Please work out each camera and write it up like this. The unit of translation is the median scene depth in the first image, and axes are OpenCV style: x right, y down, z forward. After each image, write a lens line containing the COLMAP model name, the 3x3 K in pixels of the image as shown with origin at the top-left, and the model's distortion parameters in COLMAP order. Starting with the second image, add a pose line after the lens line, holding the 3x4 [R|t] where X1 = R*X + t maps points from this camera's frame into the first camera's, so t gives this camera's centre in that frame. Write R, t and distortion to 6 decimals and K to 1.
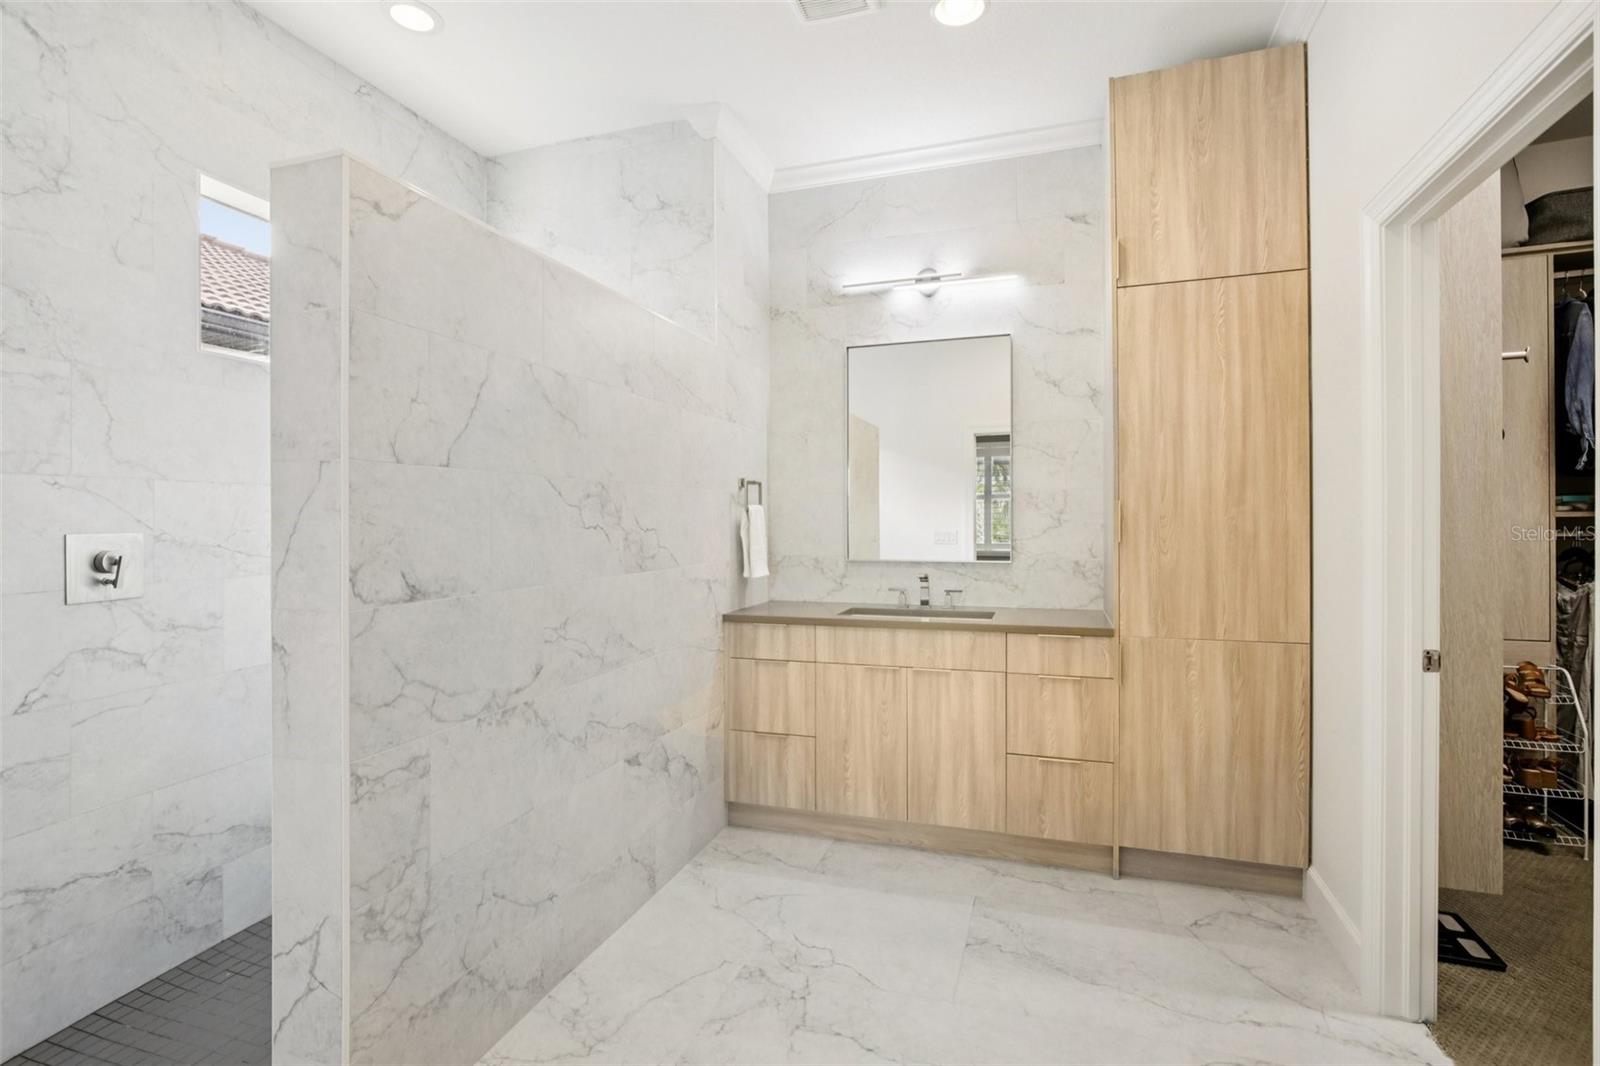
lens RADIAL K [[737.3, 0, 805.5], [0, 737.3, 533.8], [0, 0, 1]] dist [-0.020274, 0.000069]
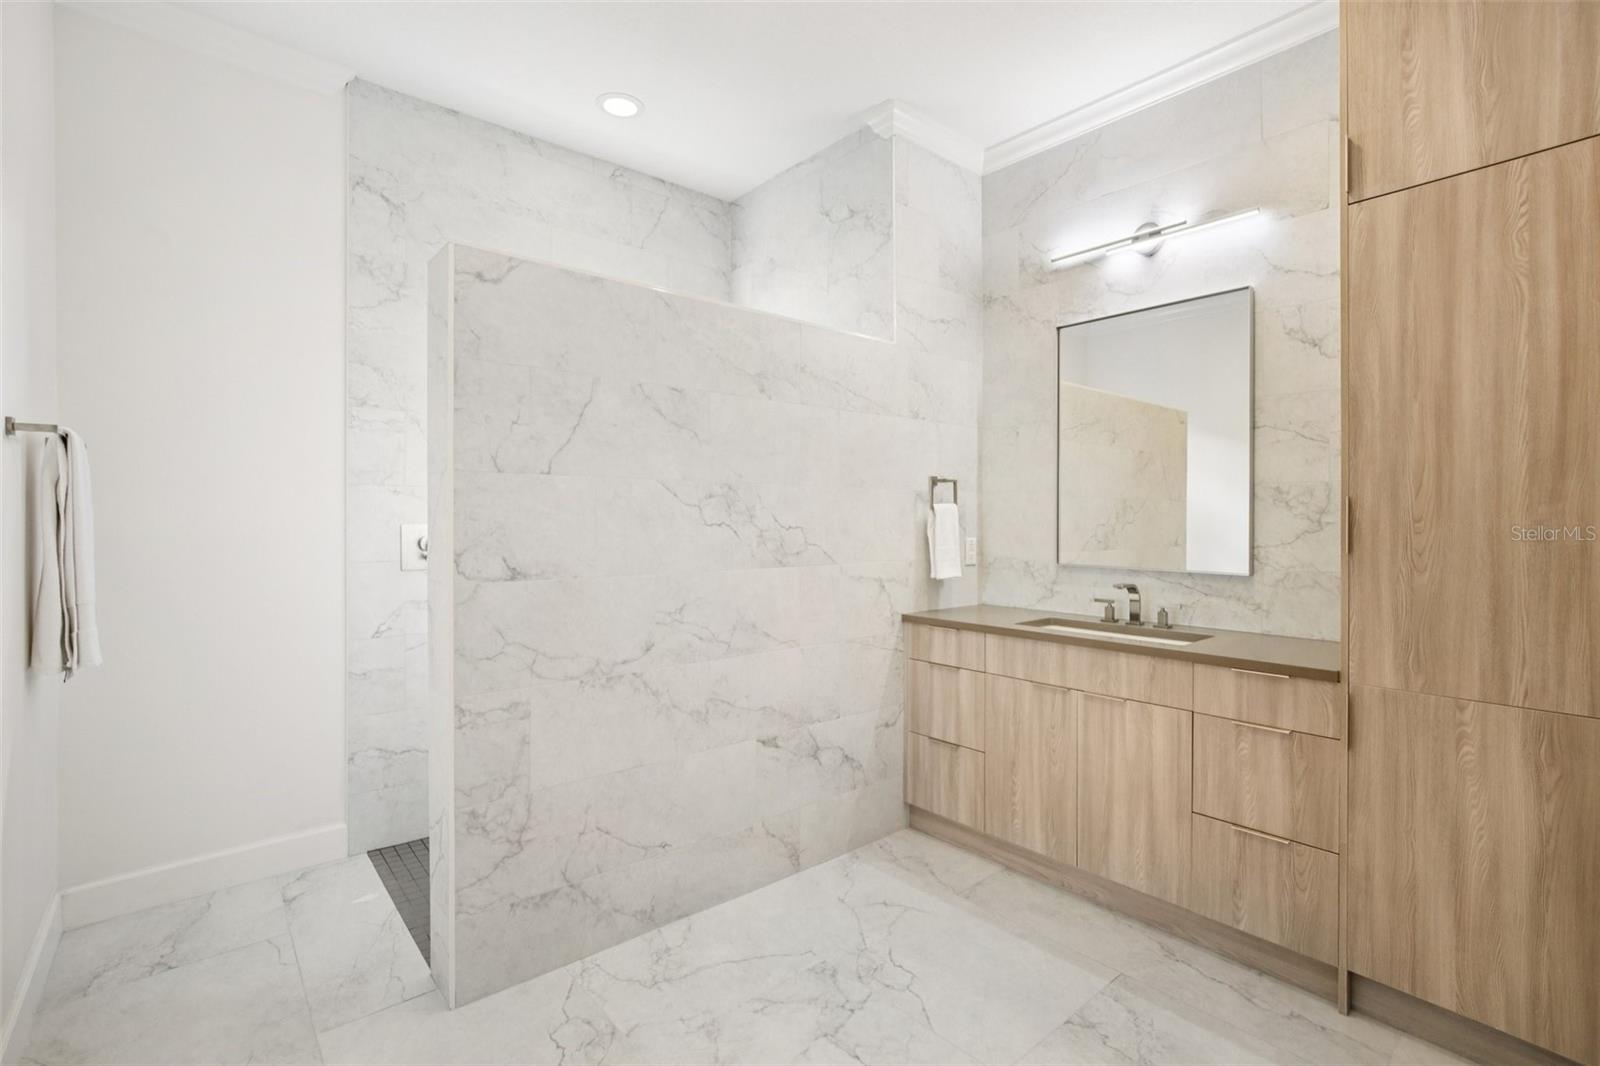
lens RADIAL K [[727.3, 0, 800.0], [0, 727.3, 533.0], [0, 0, 1]] dist [-0.032691, 0.007615]
pose [[0.852794, 0.018109, -0.521934, 0.341459], [-0.017211, 0.999830, 0.006569, -0.004561], [0.521964, 0.003381, 0.852961, 0.115402]]
